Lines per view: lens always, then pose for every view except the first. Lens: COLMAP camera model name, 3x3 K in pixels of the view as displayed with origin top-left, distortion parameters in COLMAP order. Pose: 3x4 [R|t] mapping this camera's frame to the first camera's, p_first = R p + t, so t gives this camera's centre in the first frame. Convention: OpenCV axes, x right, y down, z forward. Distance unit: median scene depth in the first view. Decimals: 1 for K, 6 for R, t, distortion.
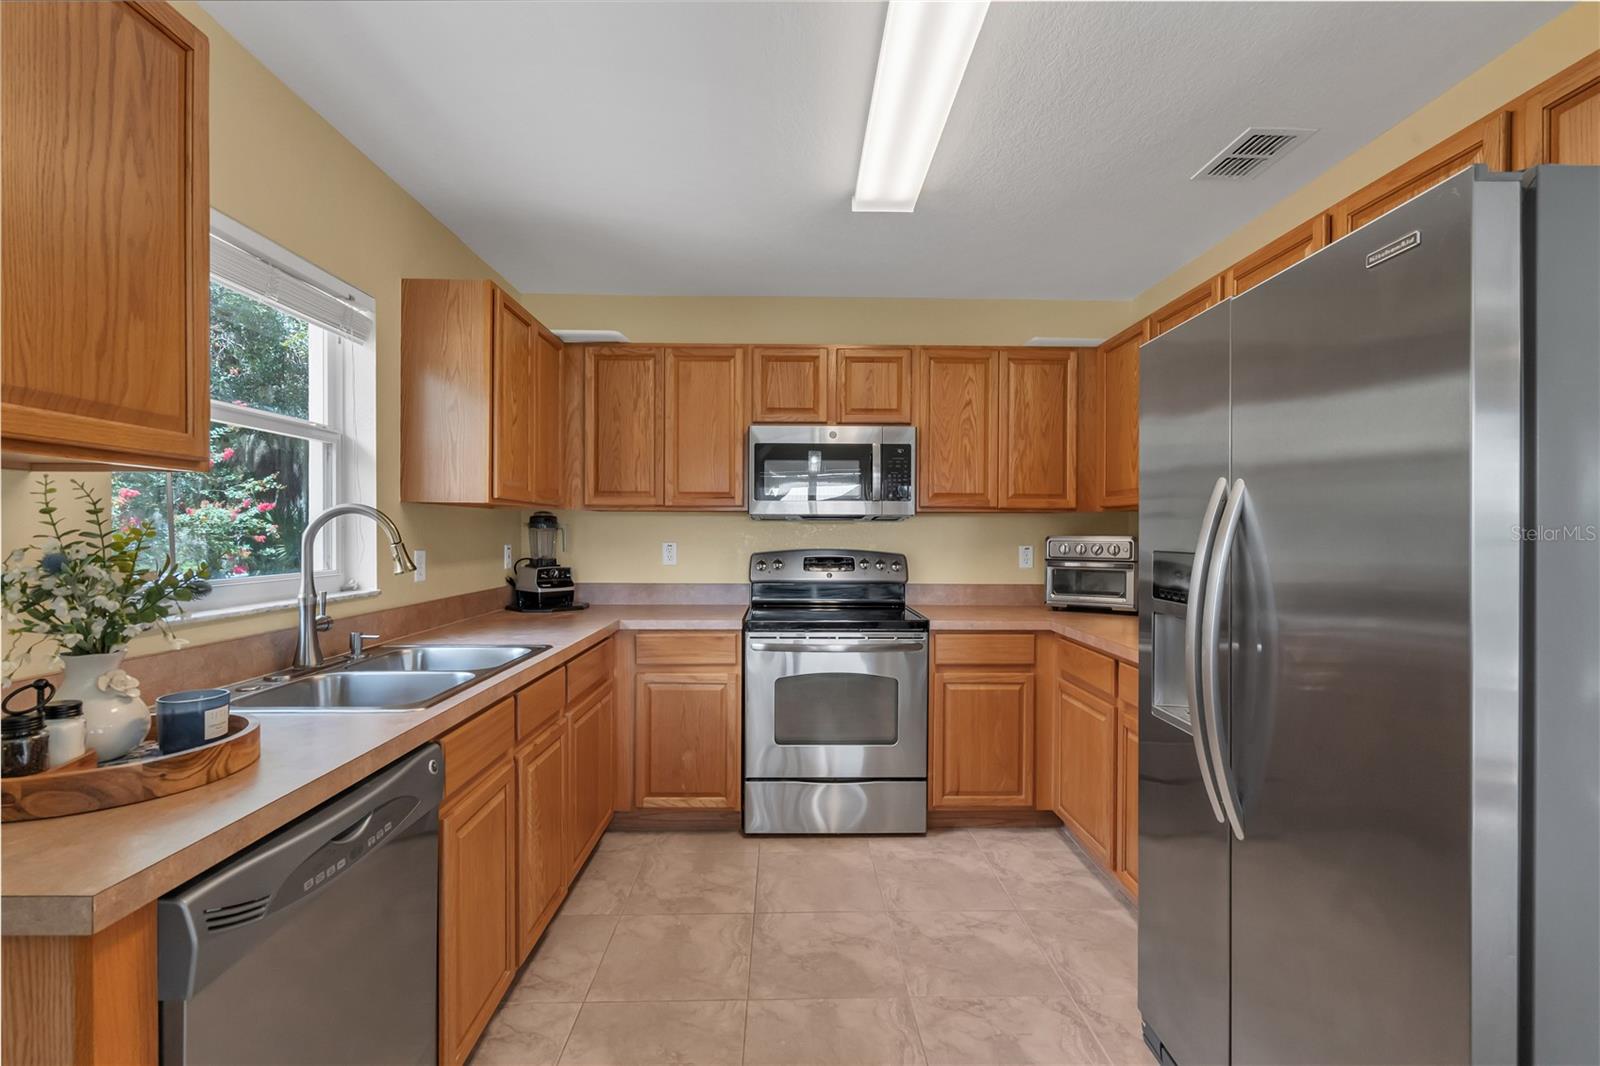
lens RADIAL K [[724.2, 0, 802.7], [0, 724.2, 538.8], [0, 0, 1]] dist [-0.001932, 0.000582]
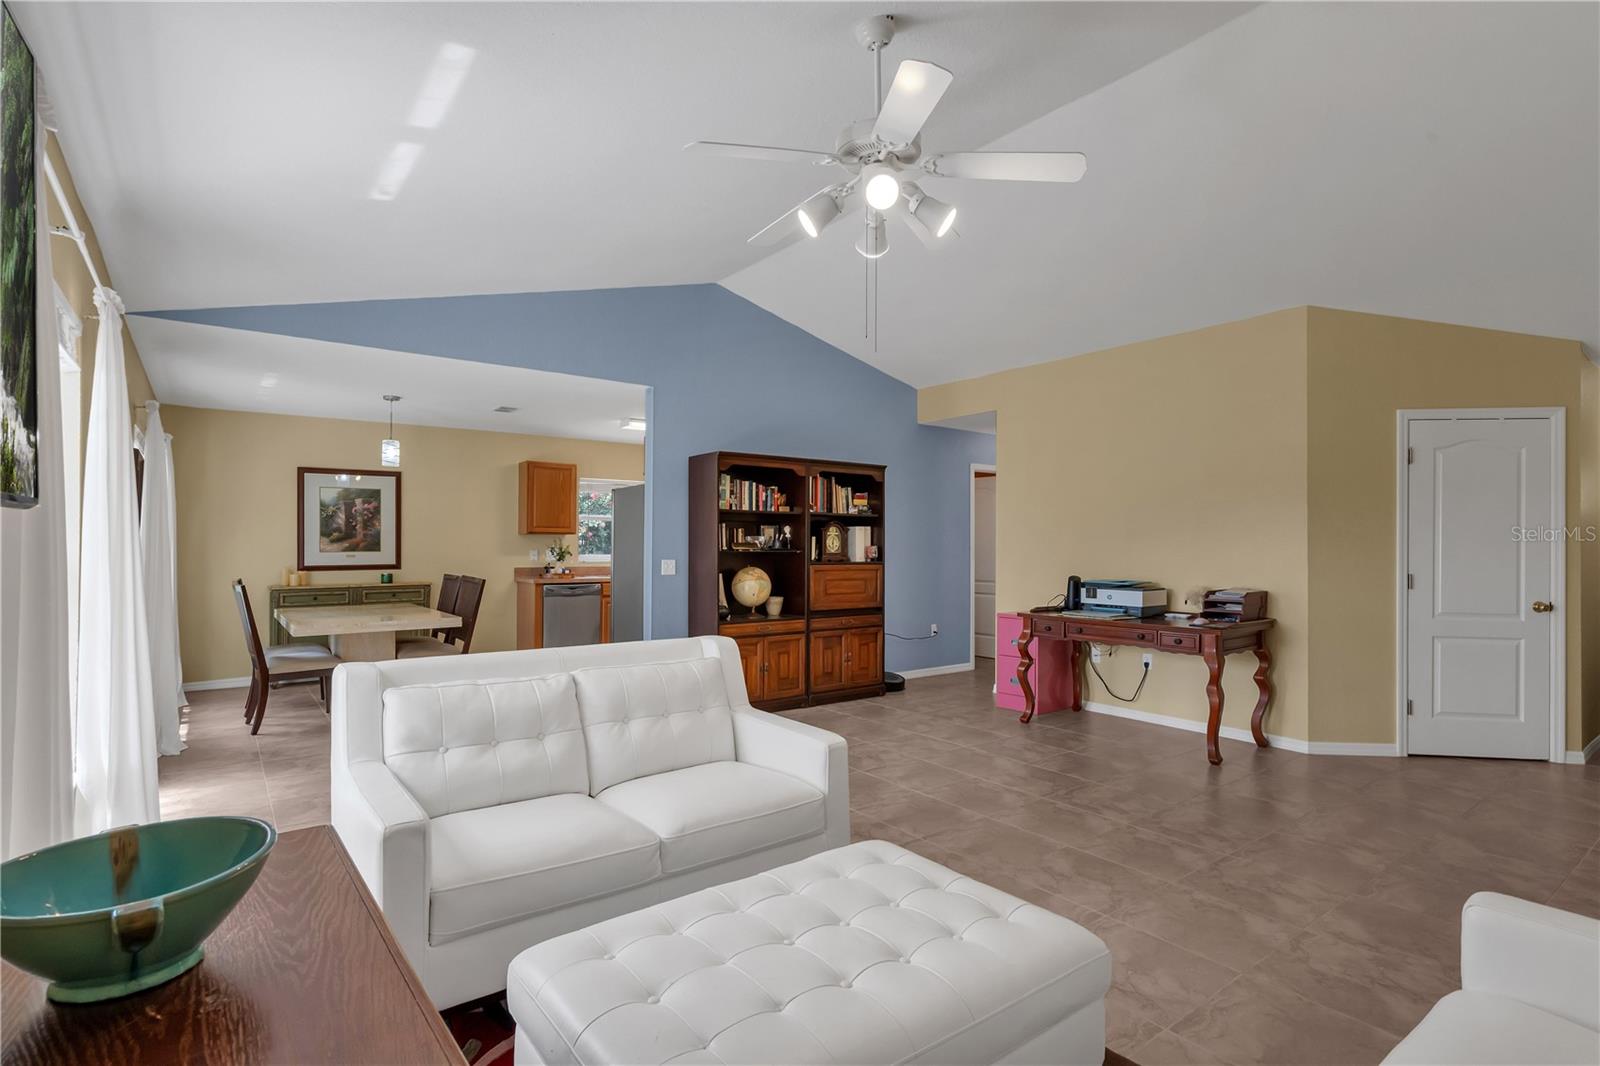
lens RADIAL K [[768.5, 0, 802.0], [0, 768.5, 537.3], [0, 0, 1]] dist [0.000352, 0.000690]
pose [[0.584051, -0.007207, -0.811685, 2.454694], [-0.009041, 0.999841, -0.015384, 0.007051], [0.811666, 0.016323, 0.583893, -0.555188]]
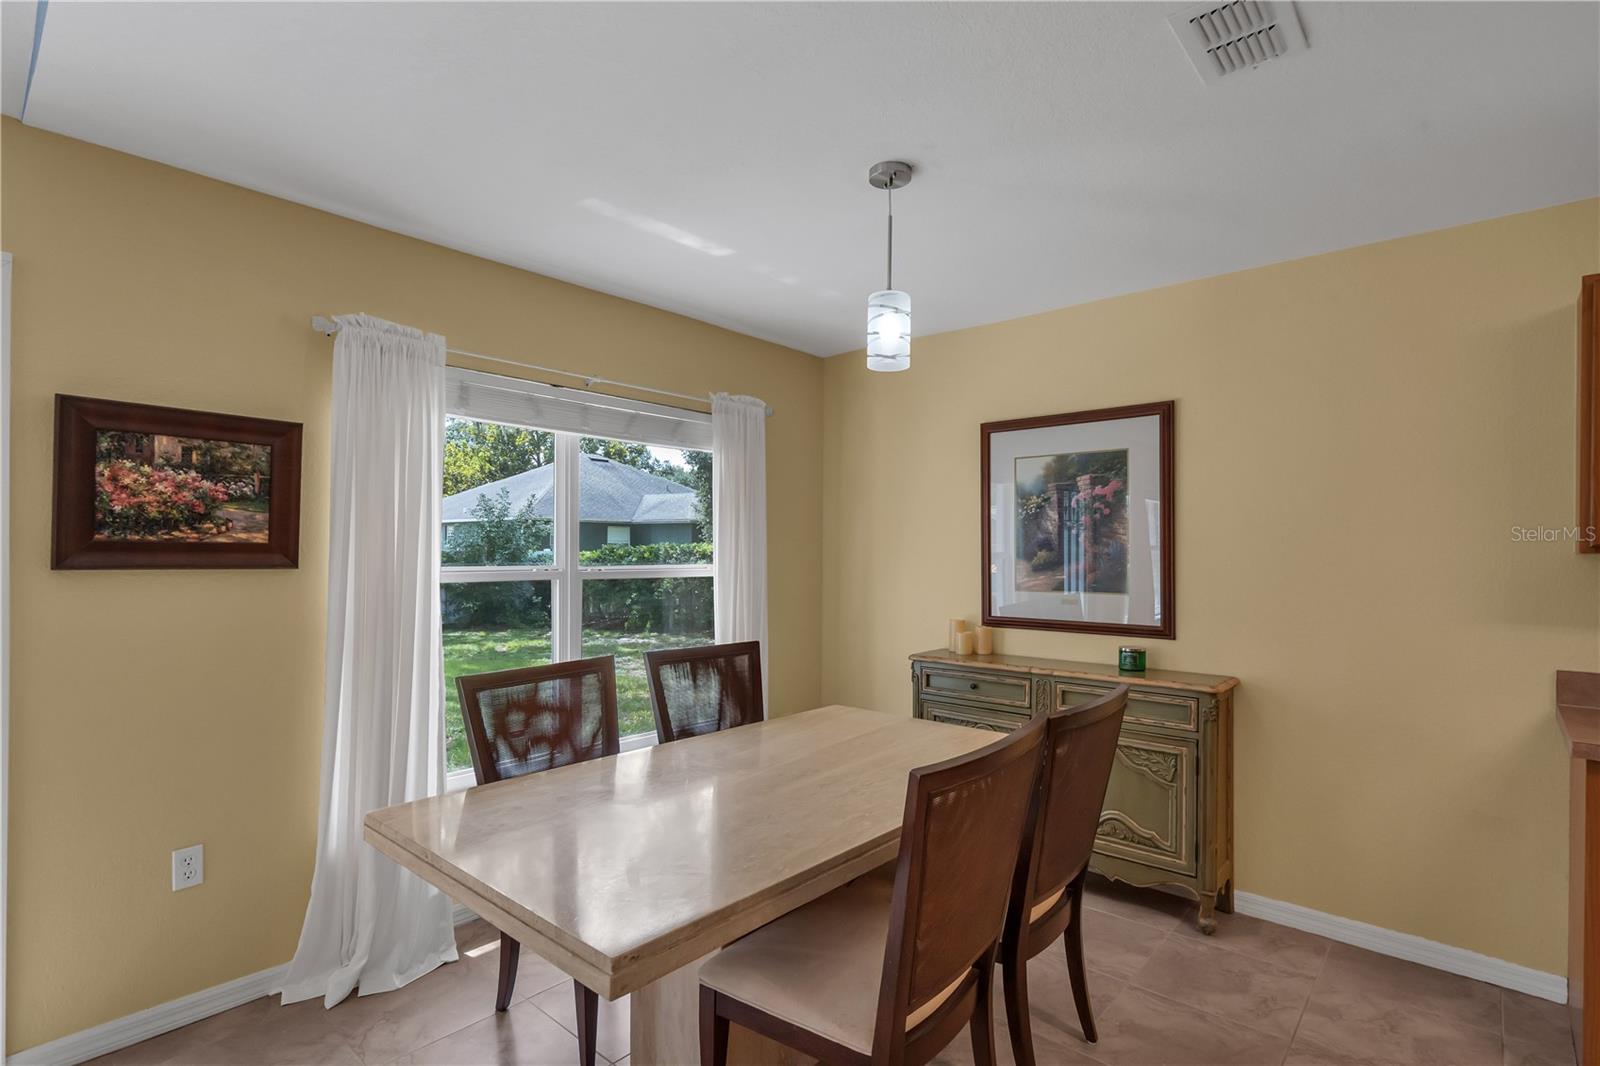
lens RADIAL K [[776.7, 0, 795.9], [0, 776.7, 547.4], [0, 0, 1]] dist [0.001289, 0.000105]
pose [[-0.682583, -0.002741, -0.730803, 0.690256], [-0.011376, 0.999912, 0.006875, -0.041327], [0.730719, 0.013006, -0.682554, 0.210522]]
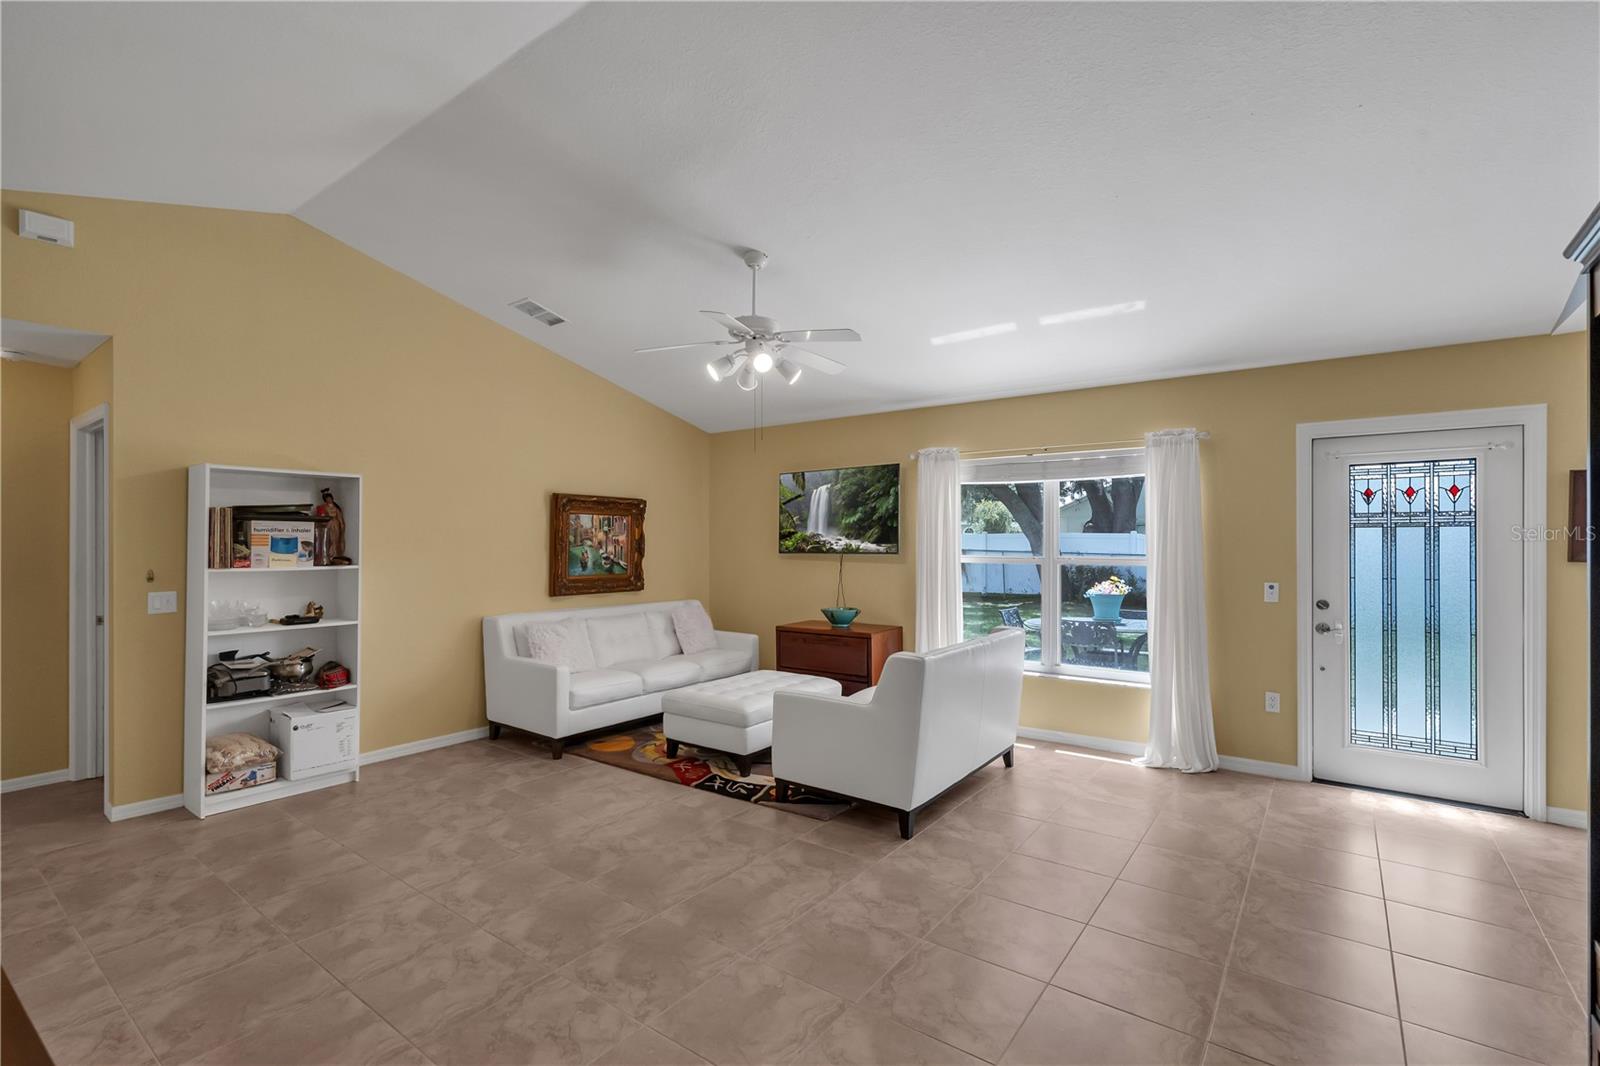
lens RADIAL K [[709.4, 0, 816.0], [0, 709.4, 545.7], [0, 0, 1]] dist [-0.000057, 0.000080]
pose [[-0.802545, -0.001964, 0.596588, 0.943420], [0.004022, 0.999954, 0.008702, -0.052407], [-0.596578, 0.009383, -0.802500, 0.986877]]
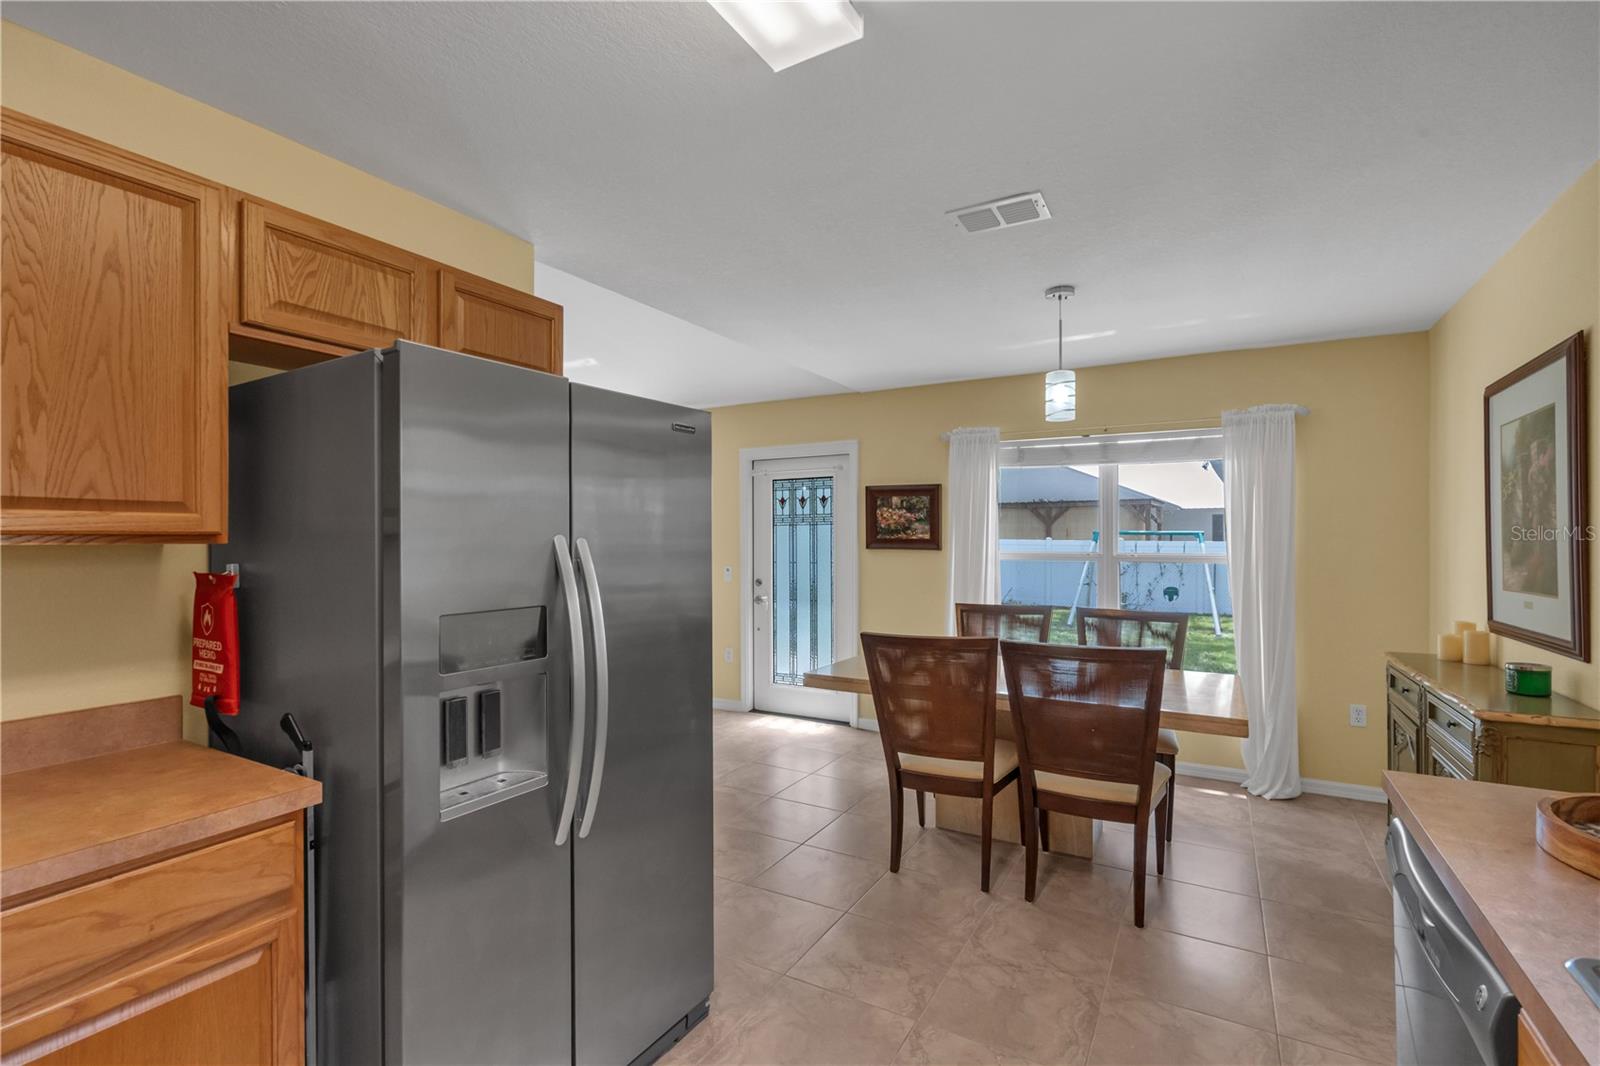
lens RADIAL K [[724.2, 0, 802.7], [0, 724.2, 538.8], [0, 0, 1]] dist [-0.001932, 0.000582]
pose [[-0.856992, 0.003507, 0.515318, -0.151461], [0.006795, 0.999967, 0.004494, -0.043947], [-0.515285, 0.007353, -0.856987, 0.873159]]
